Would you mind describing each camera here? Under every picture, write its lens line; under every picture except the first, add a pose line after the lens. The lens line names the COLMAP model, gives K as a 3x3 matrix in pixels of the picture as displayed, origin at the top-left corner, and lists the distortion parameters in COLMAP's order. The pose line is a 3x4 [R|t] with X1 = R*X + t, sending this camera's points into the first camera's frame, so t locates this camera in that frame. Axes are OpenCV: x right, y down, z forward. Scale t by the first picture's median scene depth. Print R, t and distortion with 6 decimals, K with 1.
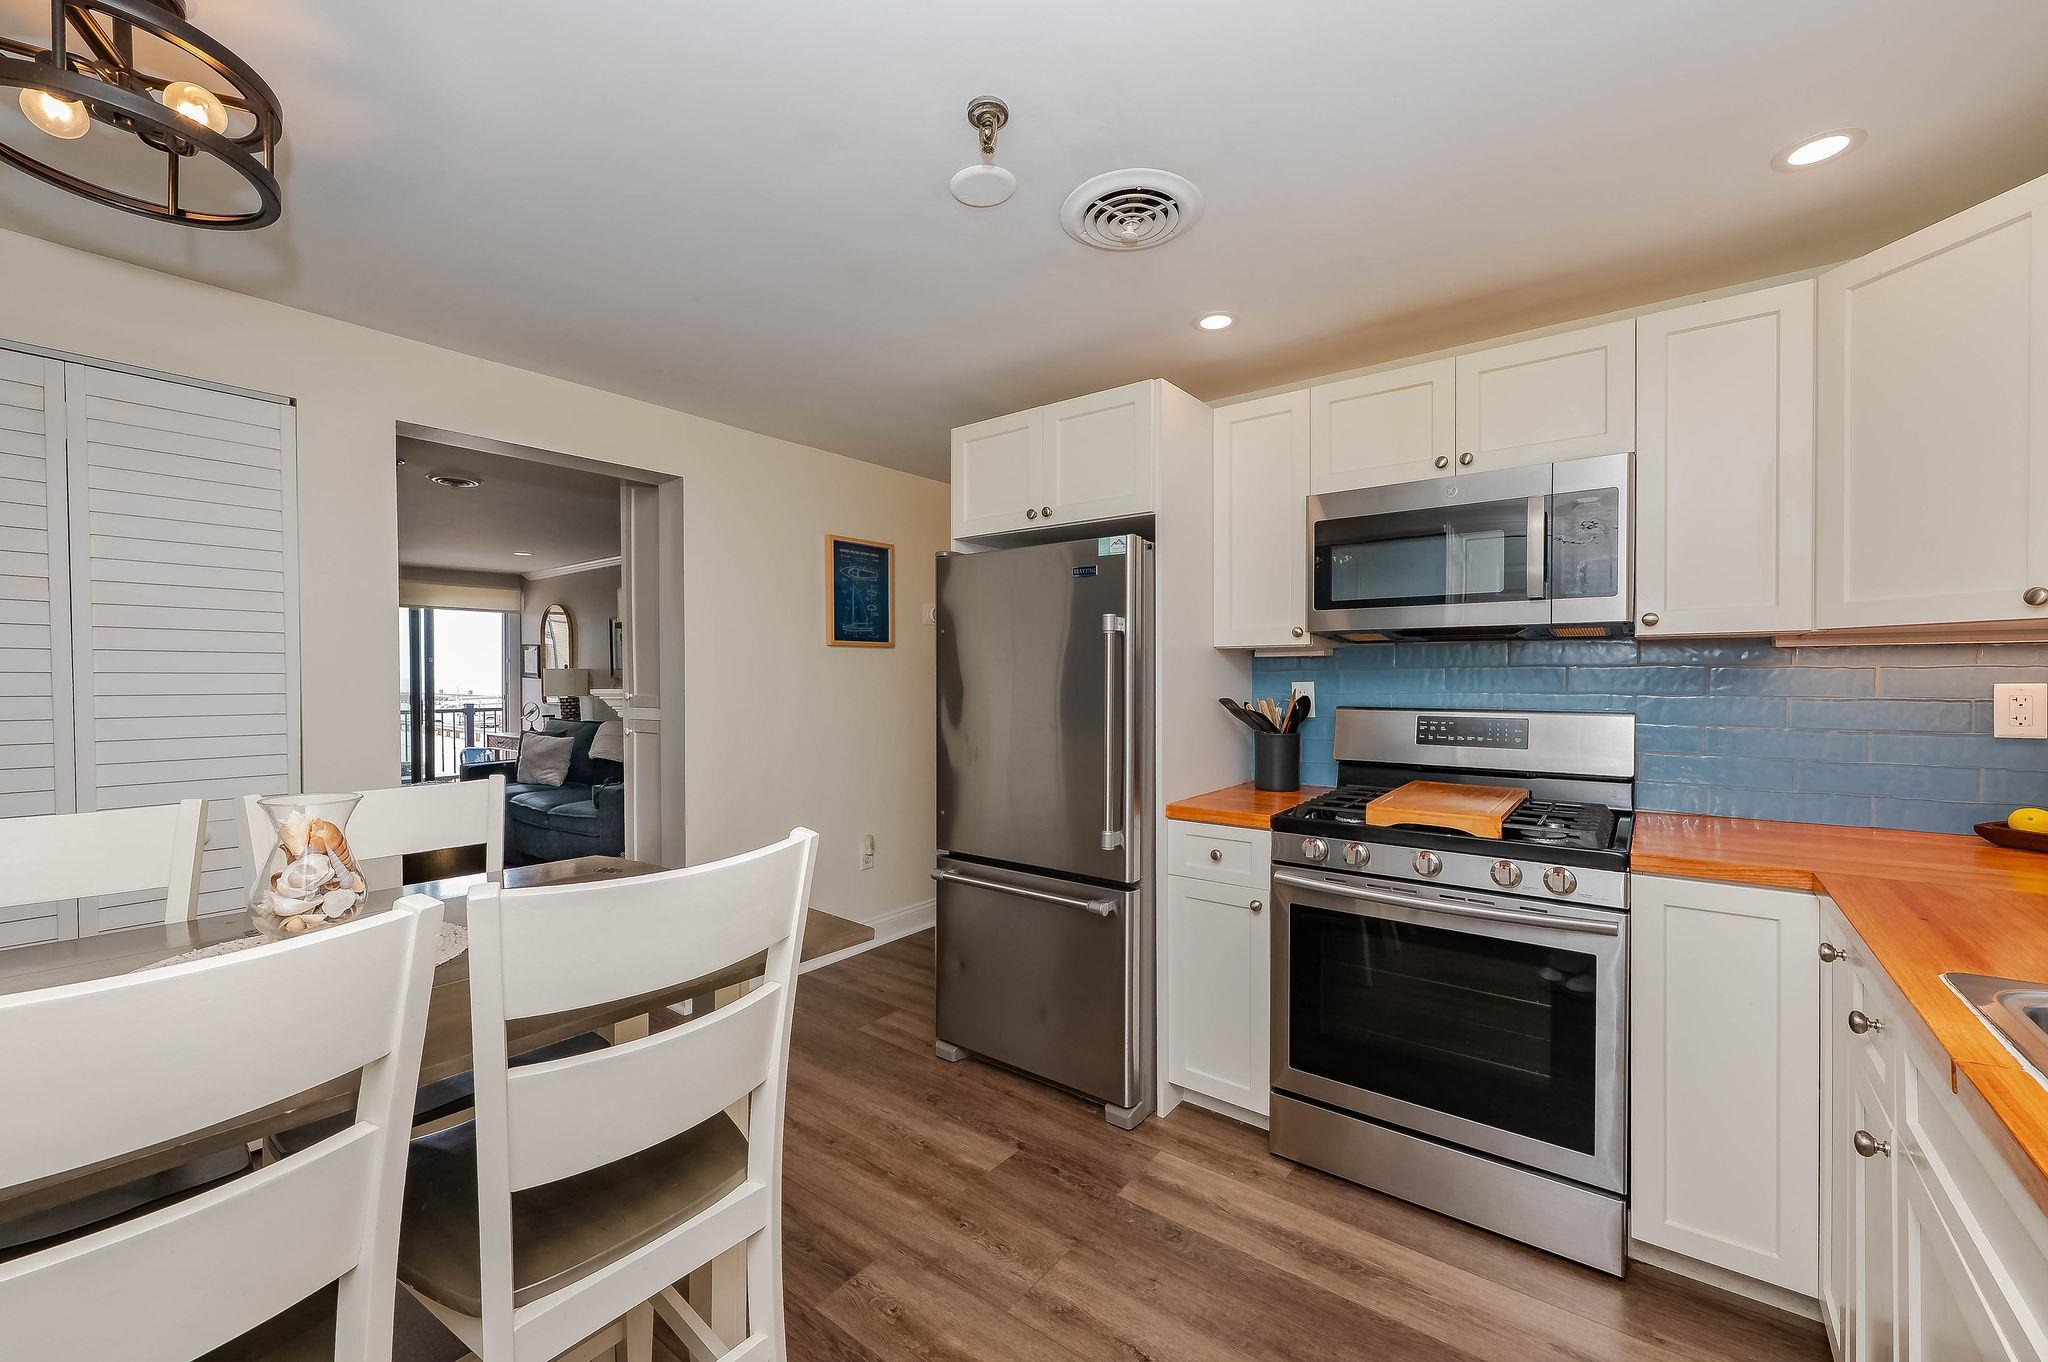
lens RADIAL K [[813.6, 0, 1024.0], [0, 813.6, 681.0], [0, 0, 1]] dist [-0.000629, -0.000198]
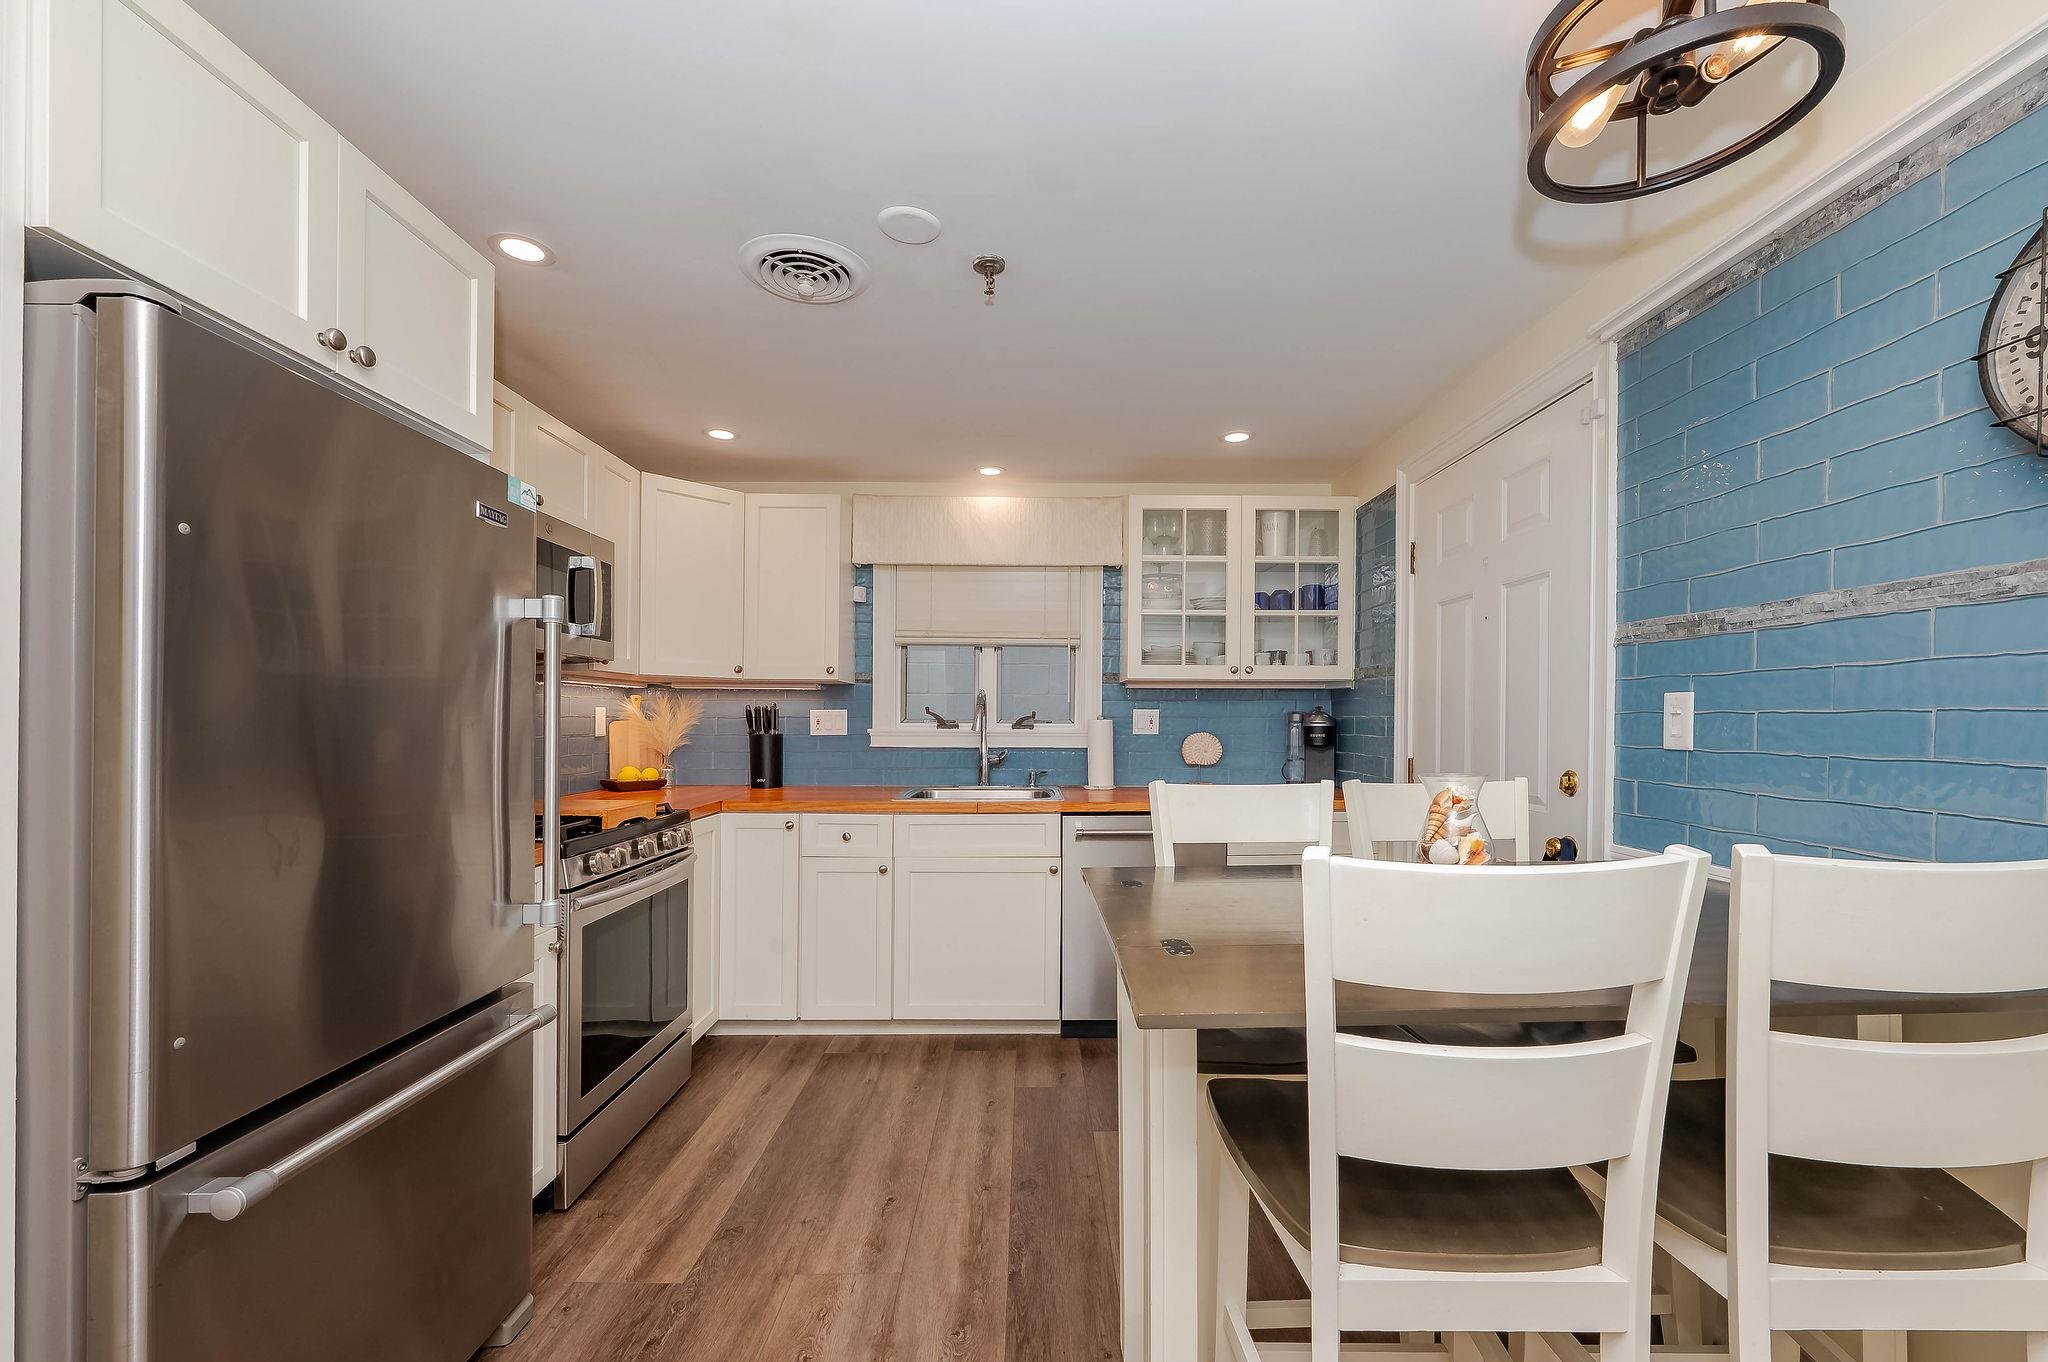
lens RADIAL K [[816.6, 0, 1031.5], [0, 816.6, 722.2], [0, 0, 1]] dist [-0.000469, -0.000069]
pose [[-0.601745, -0.005323, 0.798671, -0.763596], [0.000768, 0.999973, 0.007243, 0.023294], [-0.798688, 0.004972, -0.601725, 1.155953]]
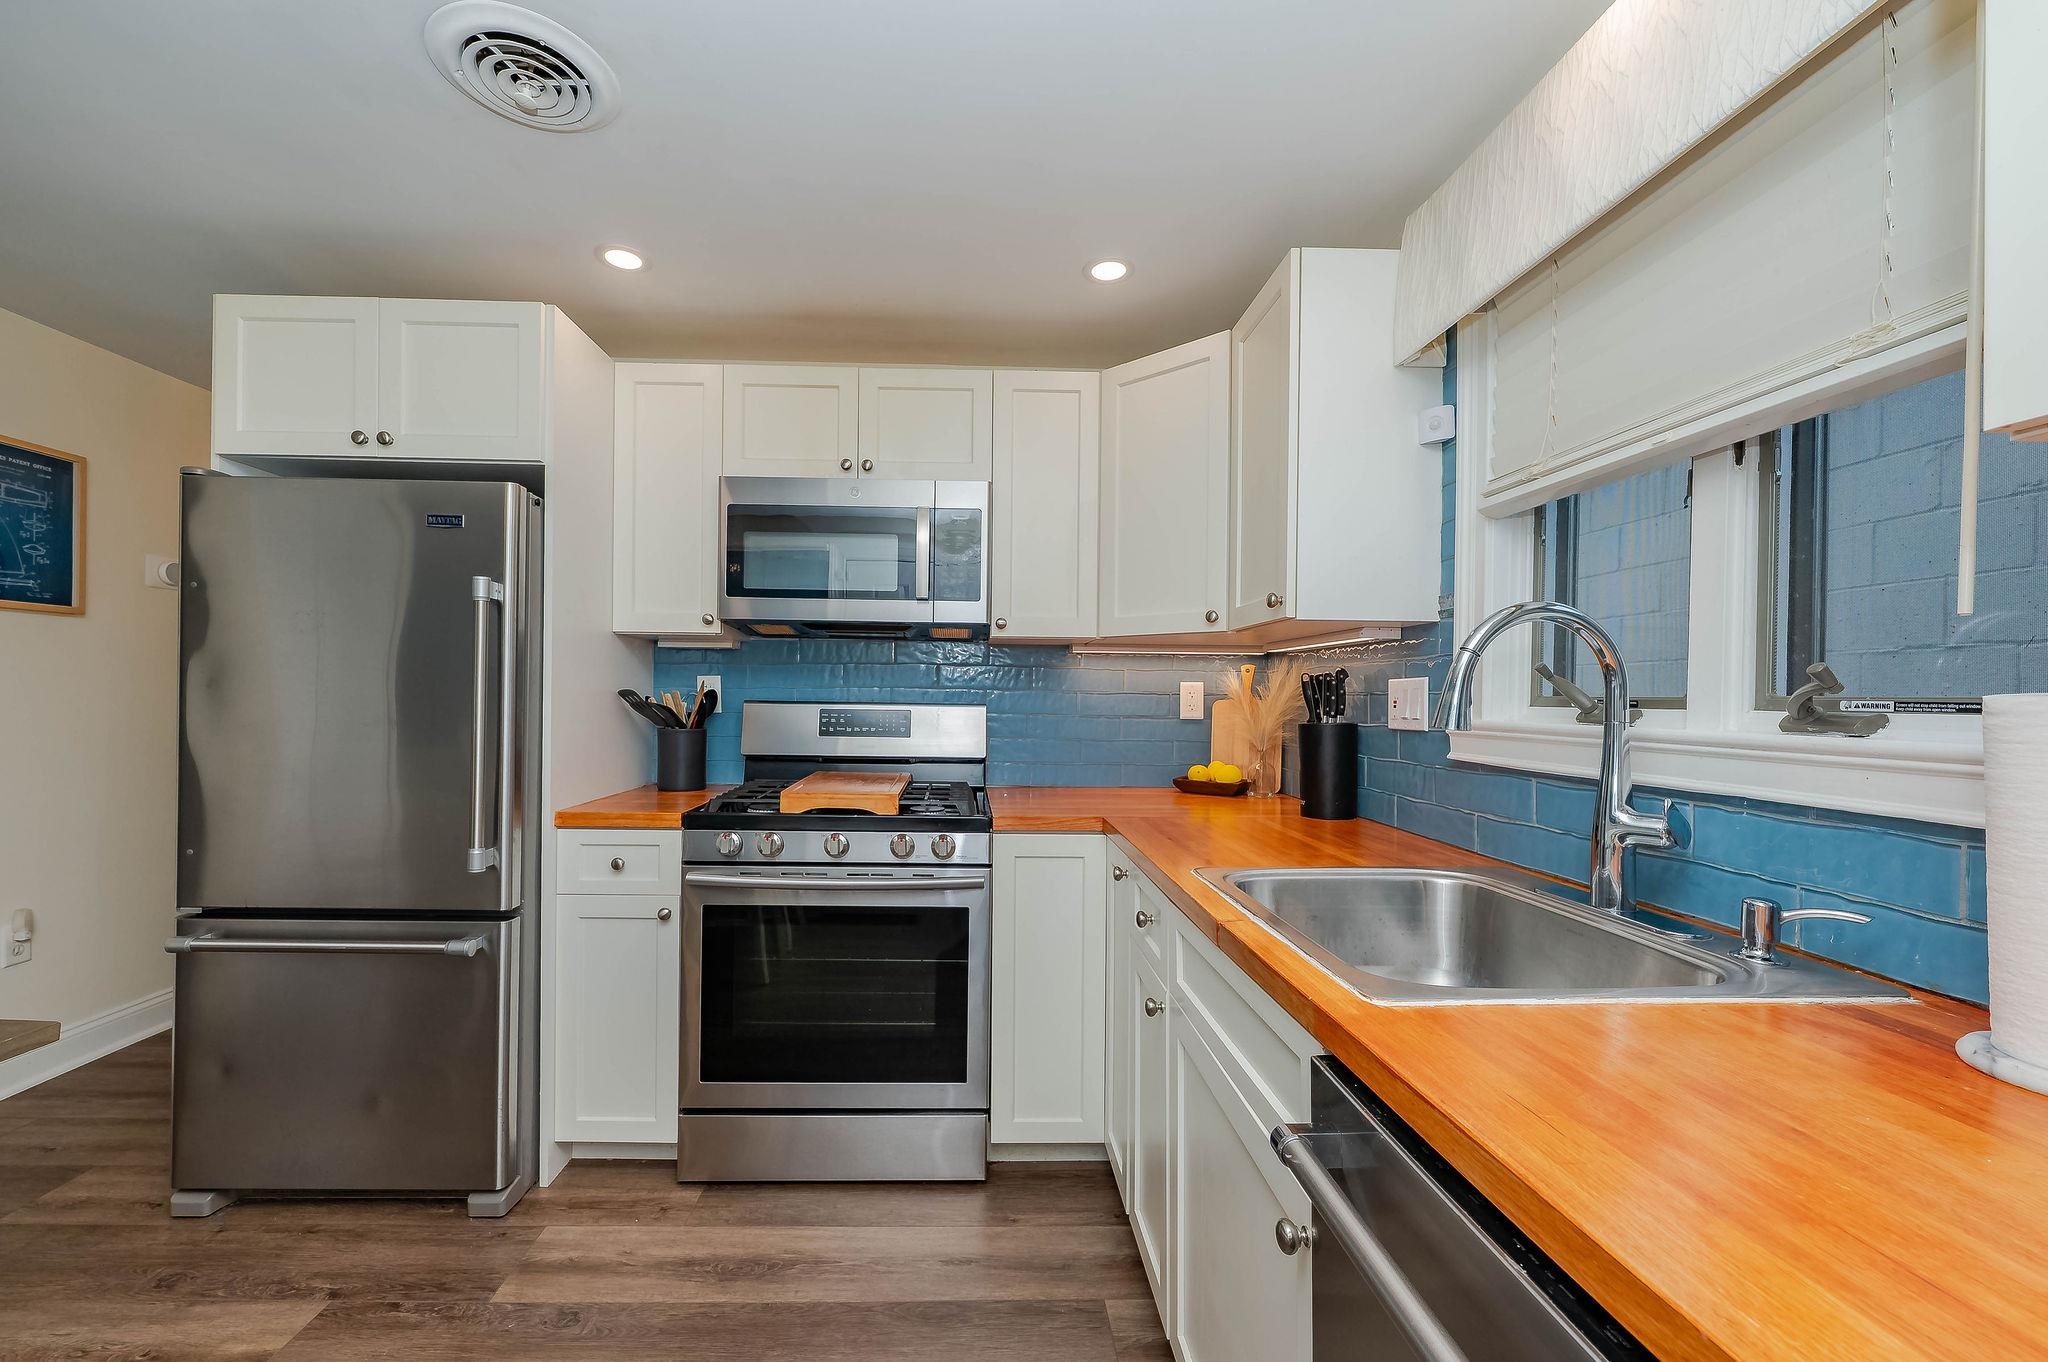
lens RADIAL K [[830.1, 0, 974.3], [0, 830.1, 693.5], [0, 0, 1]] dist [0.000182, 0.000031]
pose [[0.783762, 0.009504, 0.620989, -0.020959], [-0.005594, 0.999950, -0.008244, 0.035506], [-0.621036, 0.002988, 0.783776, 0.058201]]
